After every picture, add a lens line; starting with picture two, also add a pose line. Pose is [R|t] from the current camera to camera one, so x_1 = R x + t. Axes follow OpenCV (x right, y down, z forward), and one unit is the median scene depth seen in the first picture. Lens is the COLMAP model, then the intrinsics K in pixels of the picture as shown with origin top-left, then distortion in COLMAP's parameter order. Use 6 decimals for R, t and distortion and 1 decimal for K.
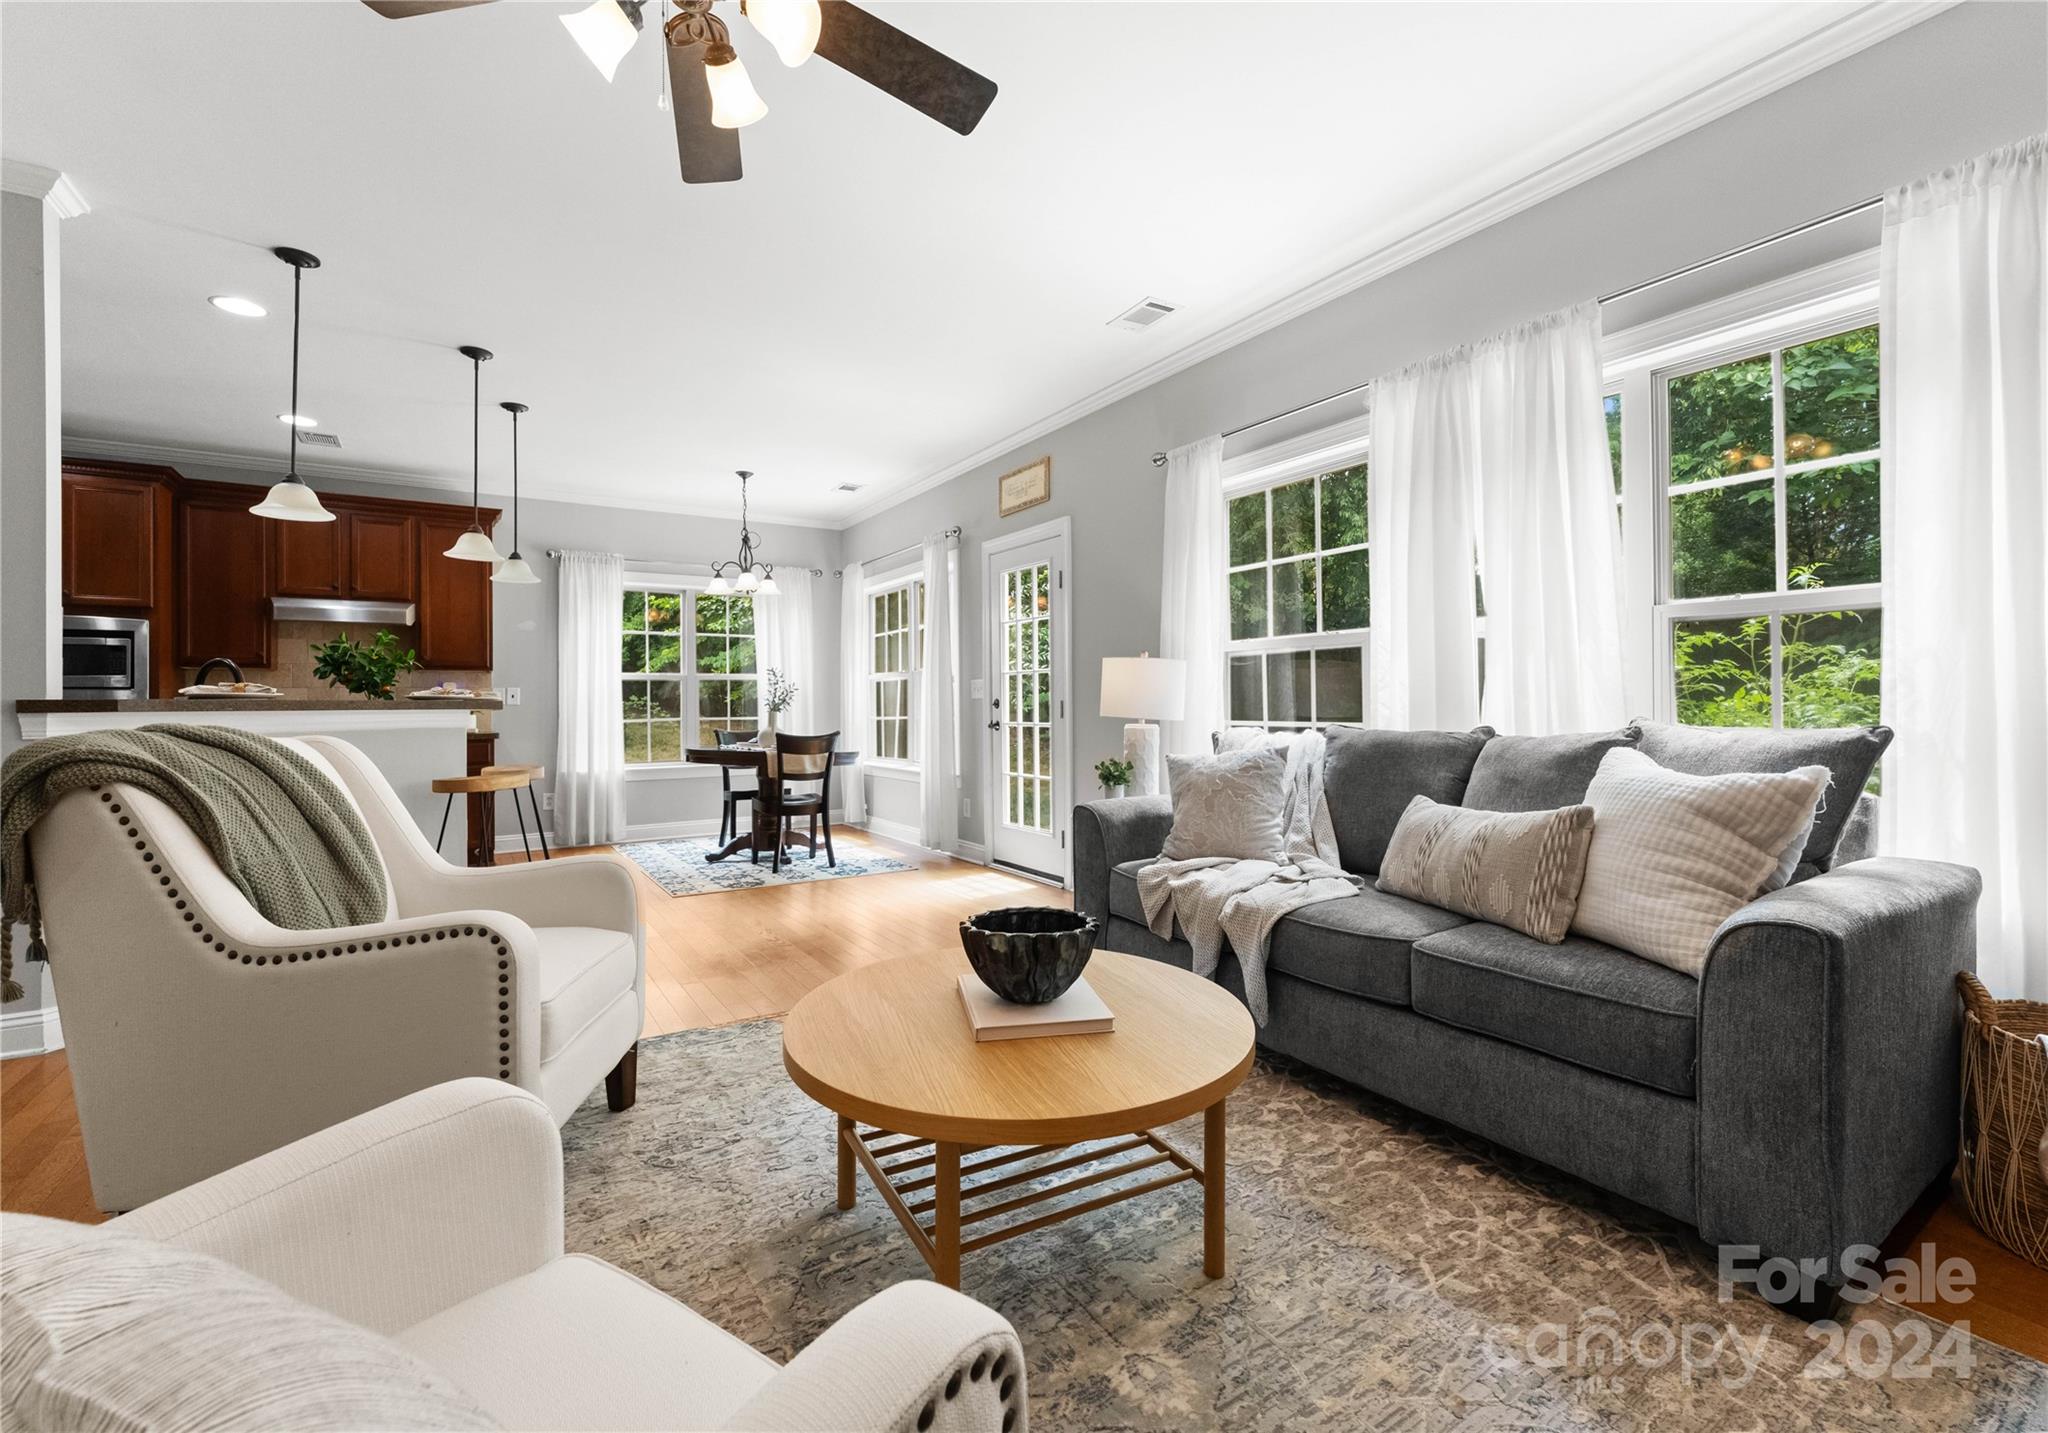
lens RADIAL K [[877.0, 0, 1019.3], [0, 877.0, 709.2], [0, 0, 1]] dist [-0.000012, -0.000149]
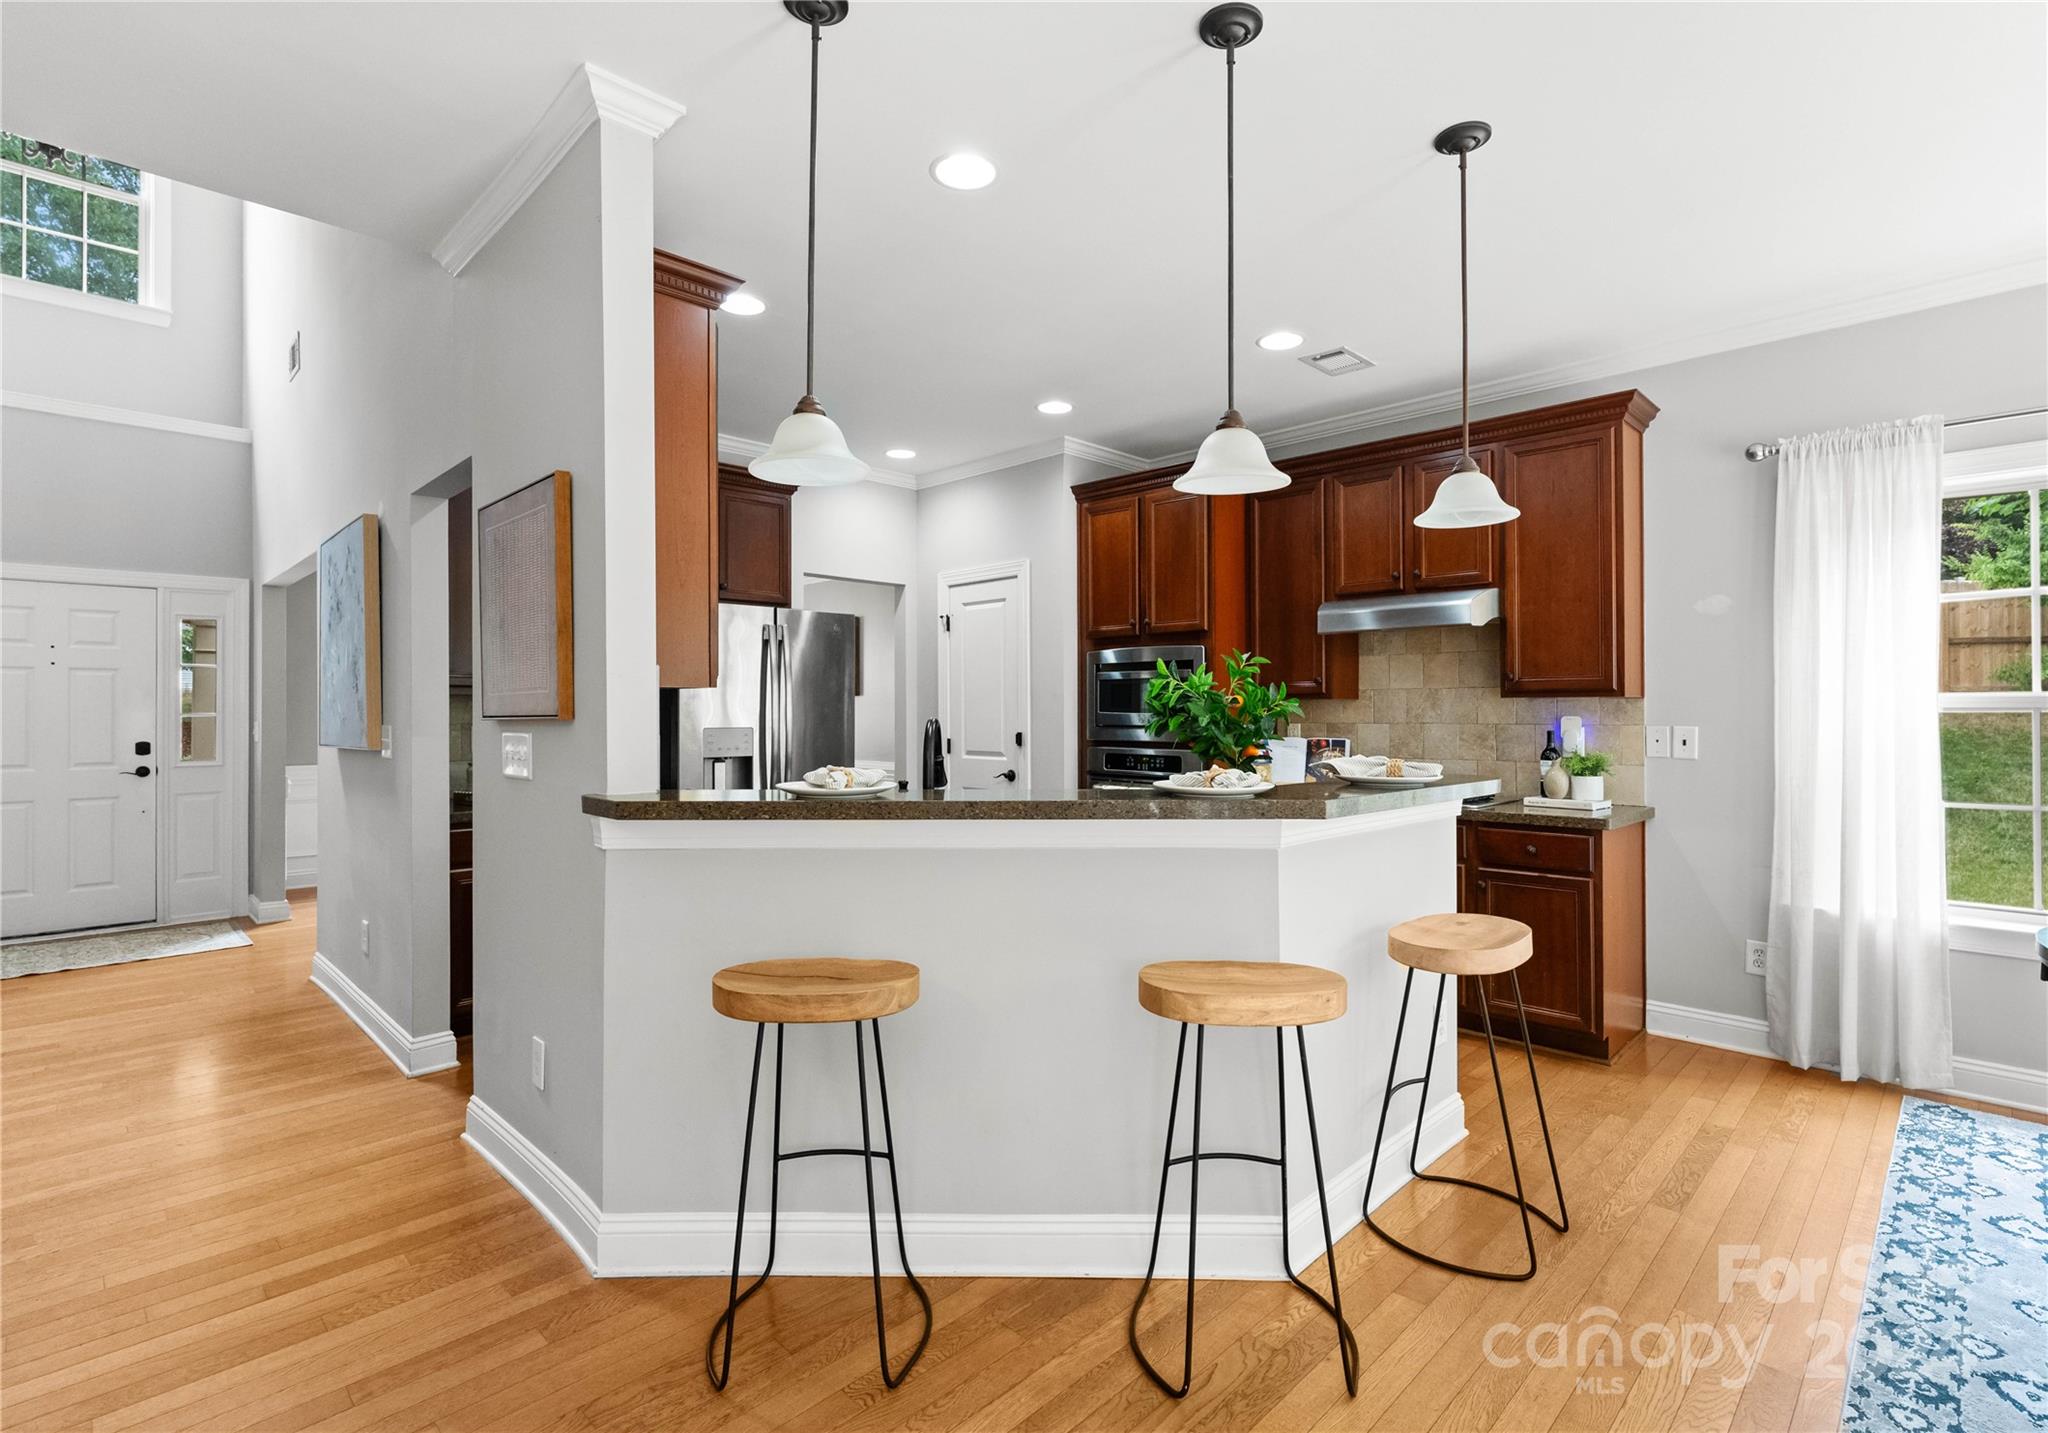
lens RADIAL K [[972.0, 0, 1021.1], [0, 972.0, 706.5], [0, 0, 1]] dist [-0.001581, 0.000223]
pose [[0.212731, 0.008421, -0.977074, -0.107517], [-0.003194, 0.999964, 0.007923, -0.045194], [0.977106, 0.001436, 0.212750, 0.561041]]
